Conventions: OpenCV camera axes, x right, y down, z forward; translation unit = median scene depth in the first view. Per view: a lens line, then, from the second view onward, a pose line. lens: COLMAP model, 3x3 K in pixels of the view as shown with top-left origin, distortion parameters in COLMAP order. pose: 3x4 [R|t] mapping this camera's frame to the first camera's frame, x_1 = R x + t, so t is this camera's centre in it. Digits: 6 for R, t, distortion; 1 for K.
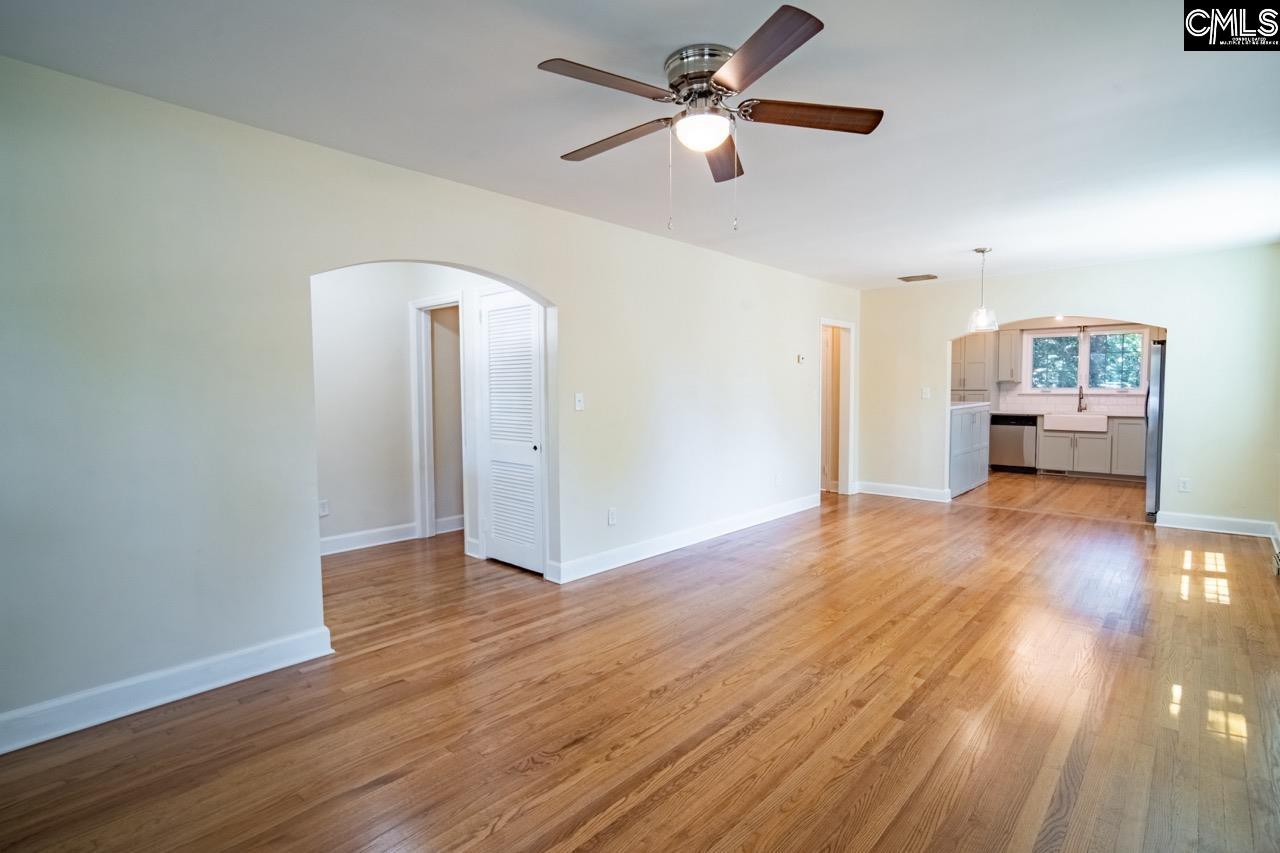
lens RADIAL K [[629.9, 0, 641.3], [0, 629.9, 422.5], [0, 0, 1]] dist [0.002828, 0.002255]
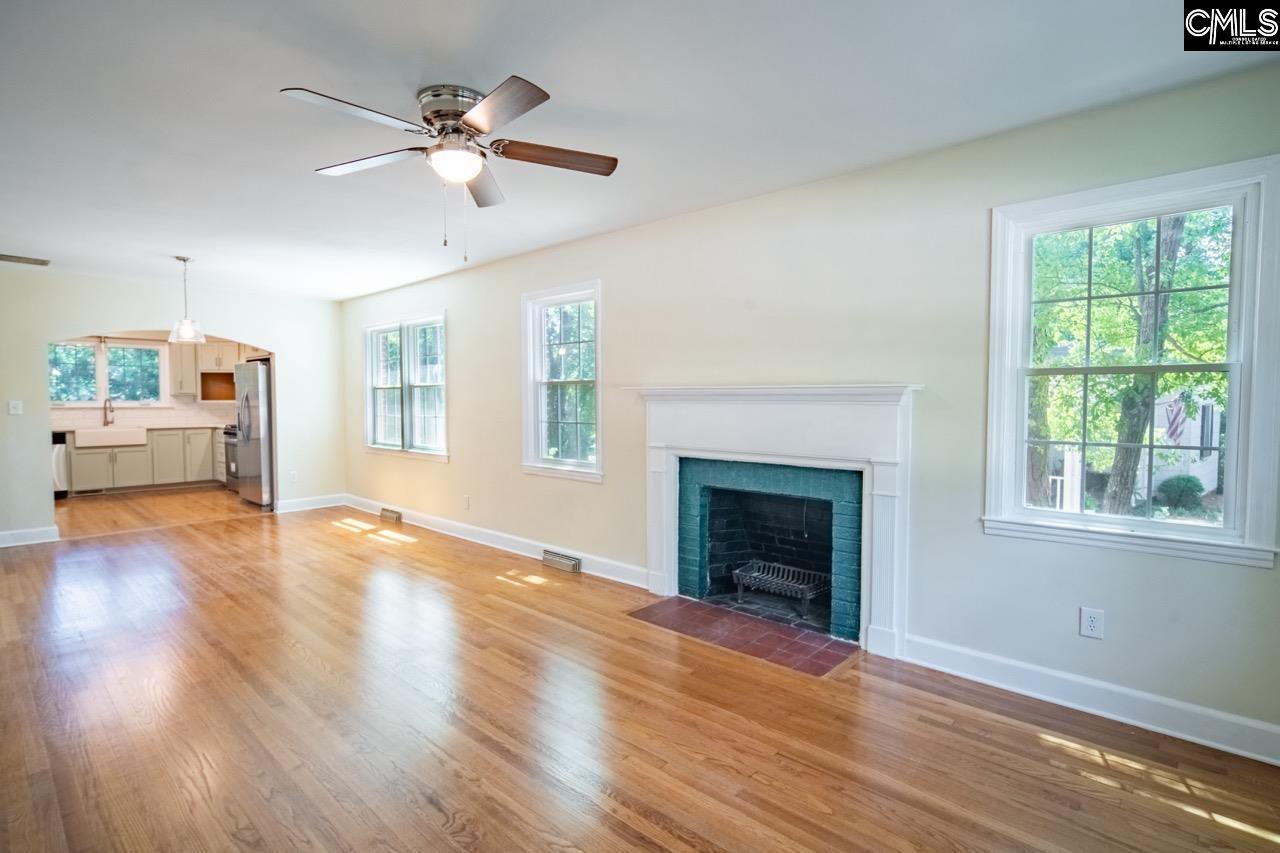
lens RADIAL K [[629.9, 0, 641.3], [0, 629.9, 422.5], [0, 0, 1]] dist [0.002828, 0.002255]
pose [[0.011430, -0.034356, 0.999344, -0.656099], [0.054993, 0.997919, 0.033678, -0.024637], [-0.998421, 0.054572, 0.013295, 0.456451]]
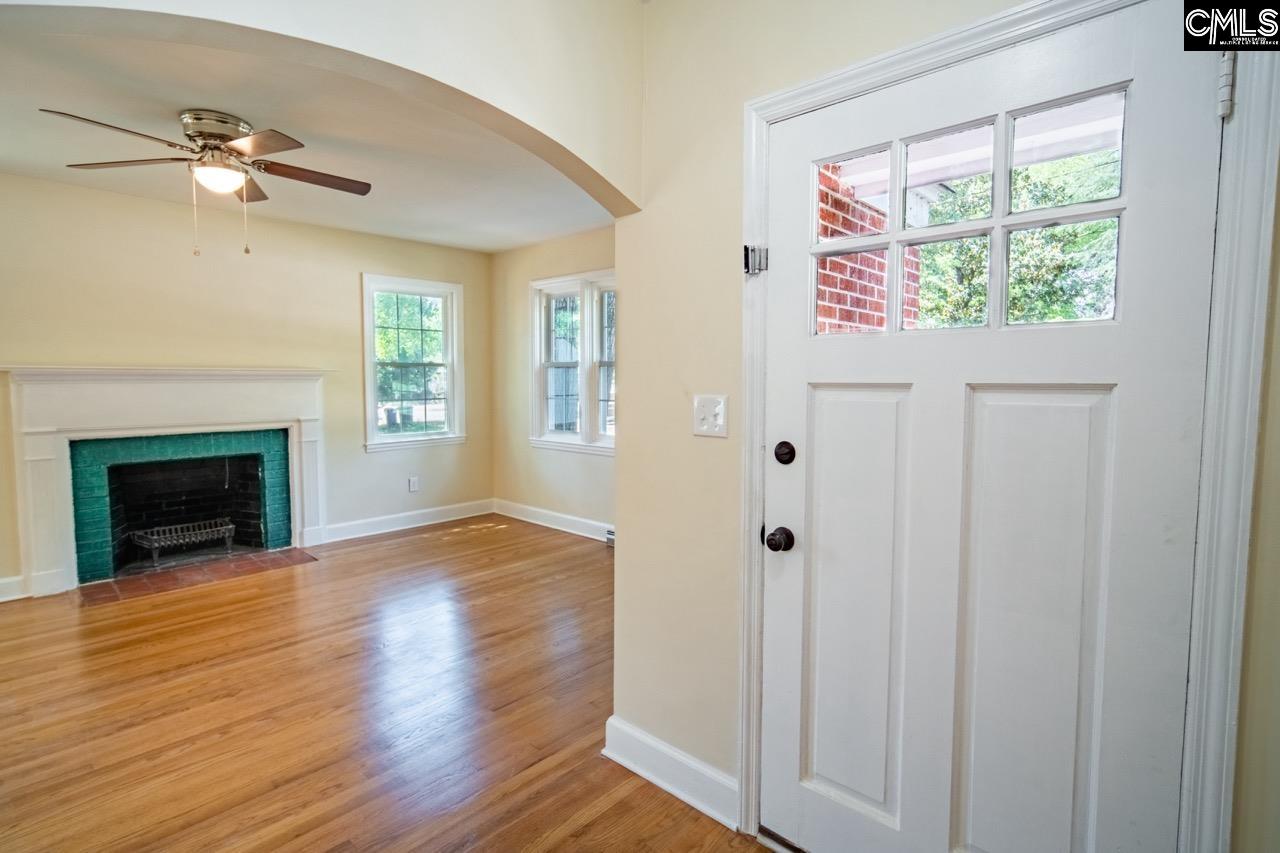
lens RADIAL K [[629.9, 0, 641.3], [0, 629.9, 422.5], [0, 0, 1]] dist [0.002828, 0.002255]
pose [[-0.999932, 0.003565, 0.011138, -0.495500], [0.004959, 0.991794, 0.127750, -0.086973], [-0.010592, 0.127797, -0.991744, 1.516131]]
